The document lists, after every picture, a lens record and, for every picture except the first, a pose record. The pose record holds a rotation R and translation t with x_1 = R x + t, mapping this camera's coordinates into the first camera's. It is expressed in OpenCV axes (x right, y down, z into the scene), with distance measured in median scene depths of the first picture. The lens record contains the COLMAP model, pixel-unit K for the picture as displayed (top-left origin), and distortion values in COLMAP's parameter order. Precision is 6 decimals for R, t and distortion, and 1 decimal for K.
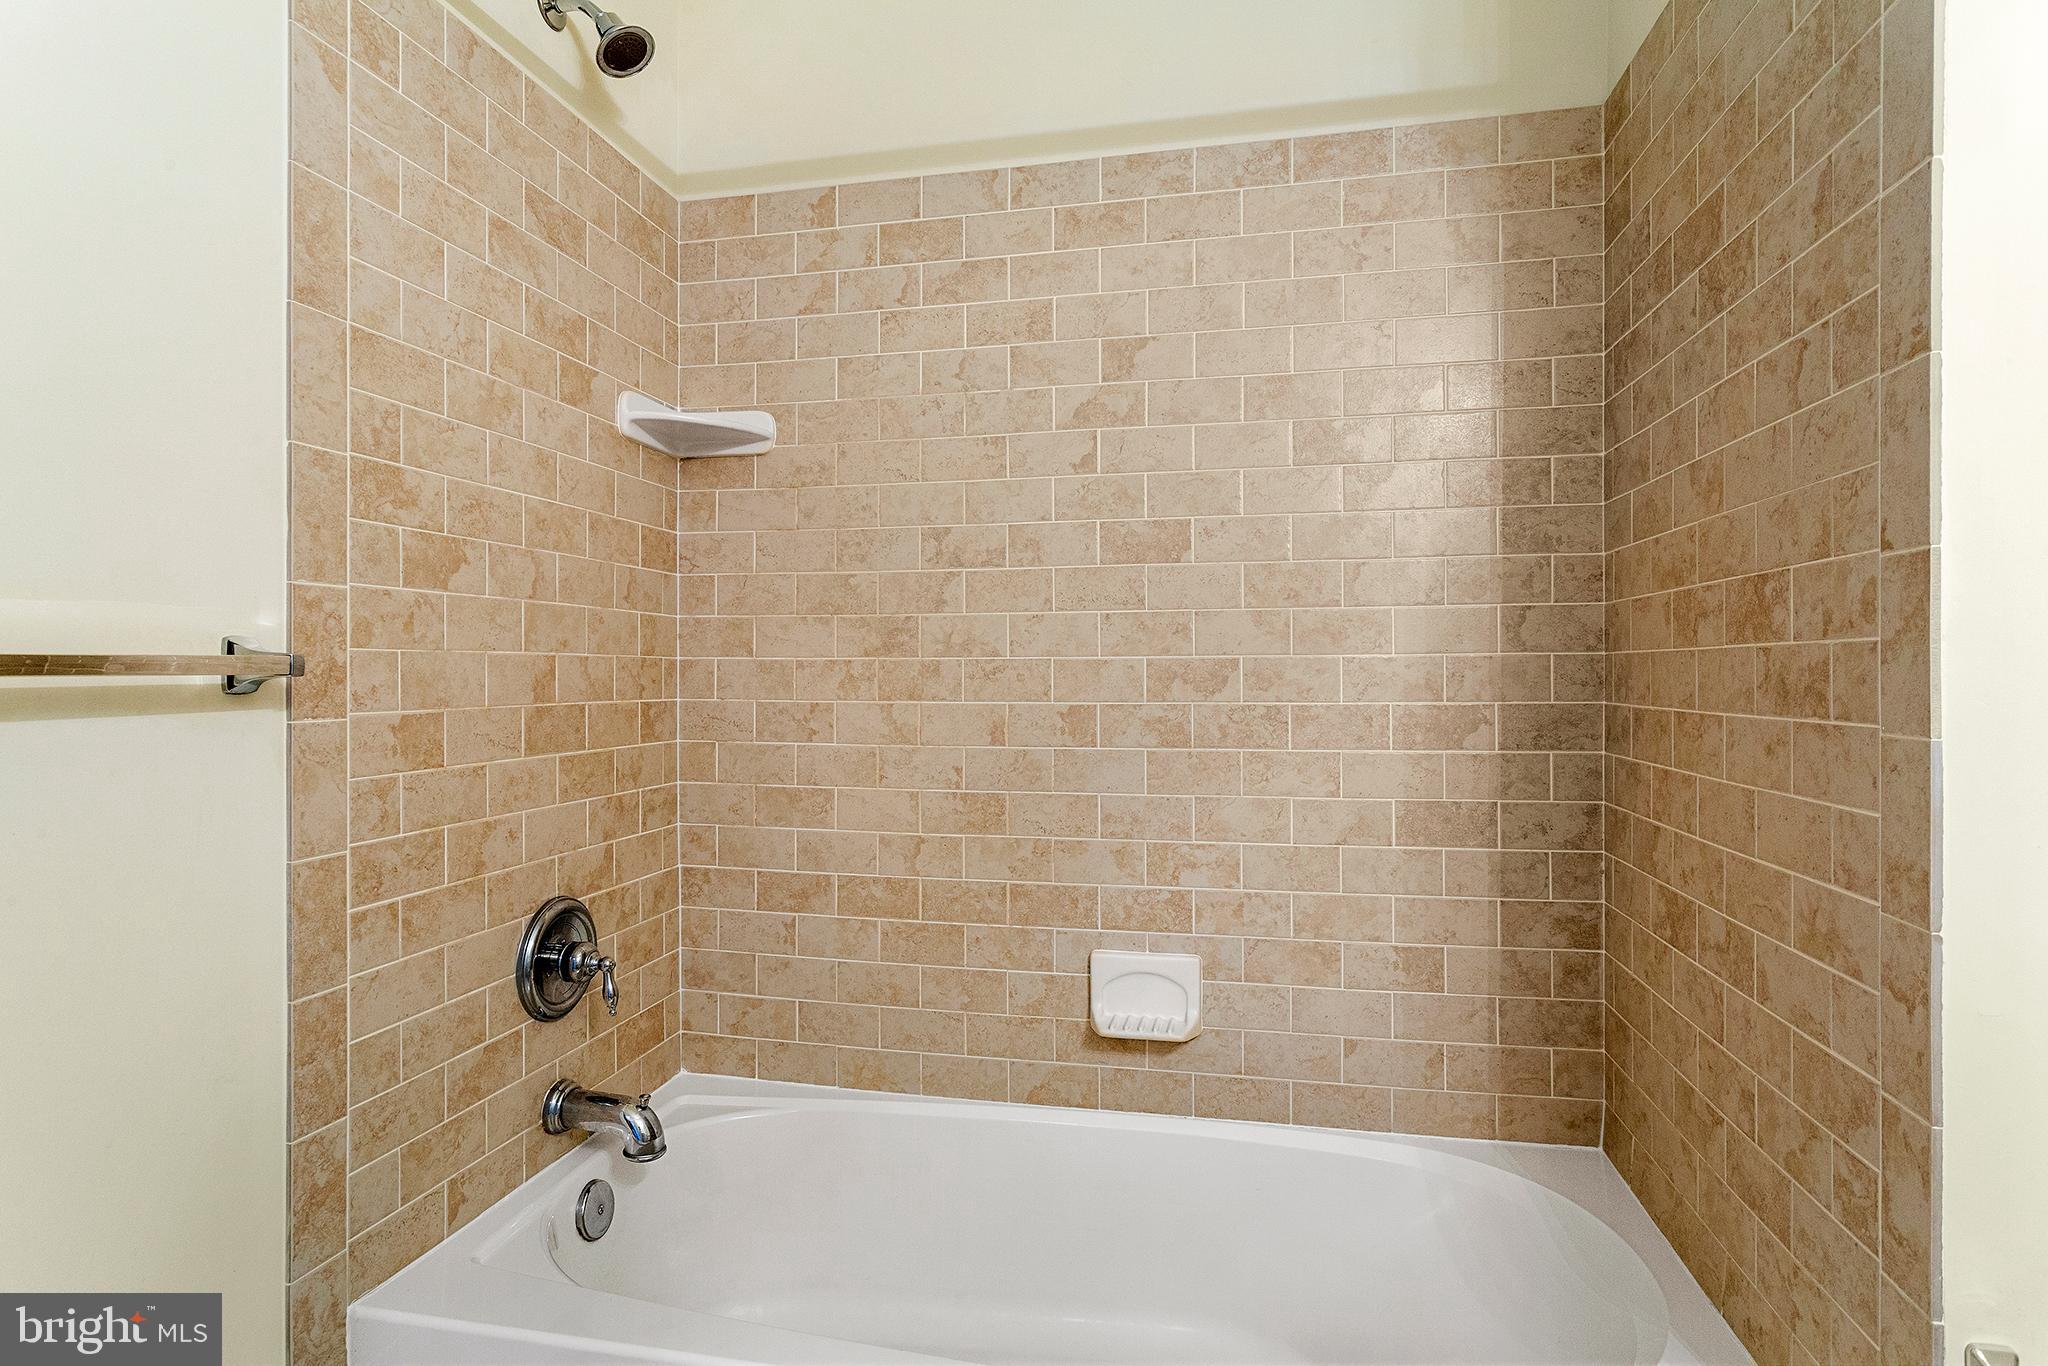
lens RADIAL K [[1076.4, 0, 1011.2], [0, 1076.4, 672.9], [0, 0, 1]] dist [-0.005746, 0.007997]
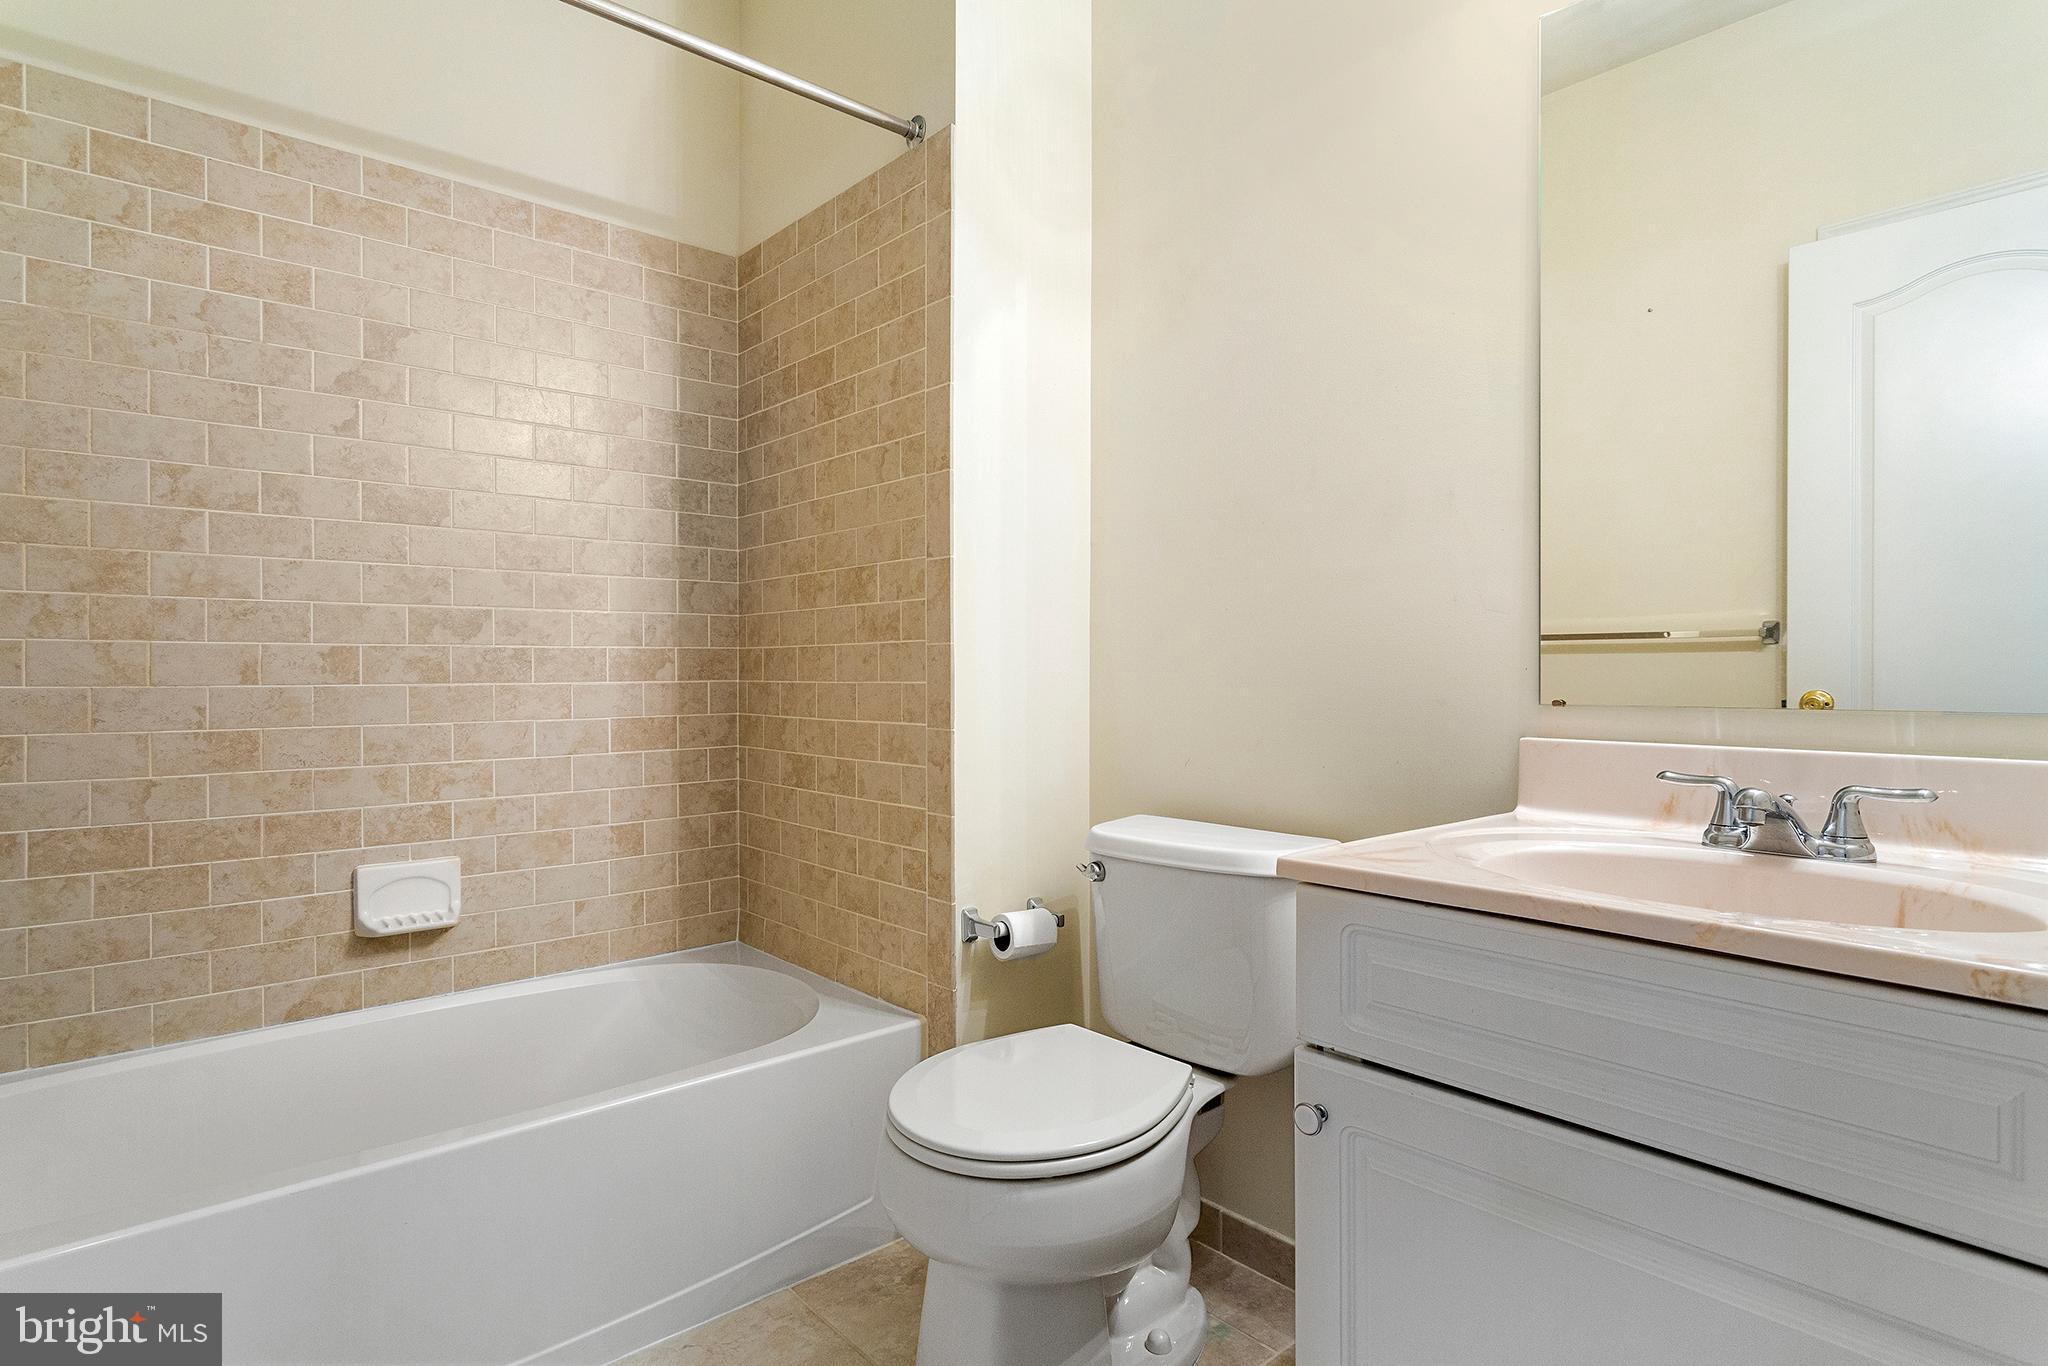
lens RADIAL K [[1076.4, 0, 1011.2], [0, 1076.4, 672.9], [0, 0, 1]] dist [-0.005746, 0.007997]
pose [[0.593602, -0.001267, 0.804758, -0.432879], [0.003242, 0.999994, -0.000817, 0.062989], [-0.804753, 0.003094, 0.593602, -0.212023]]
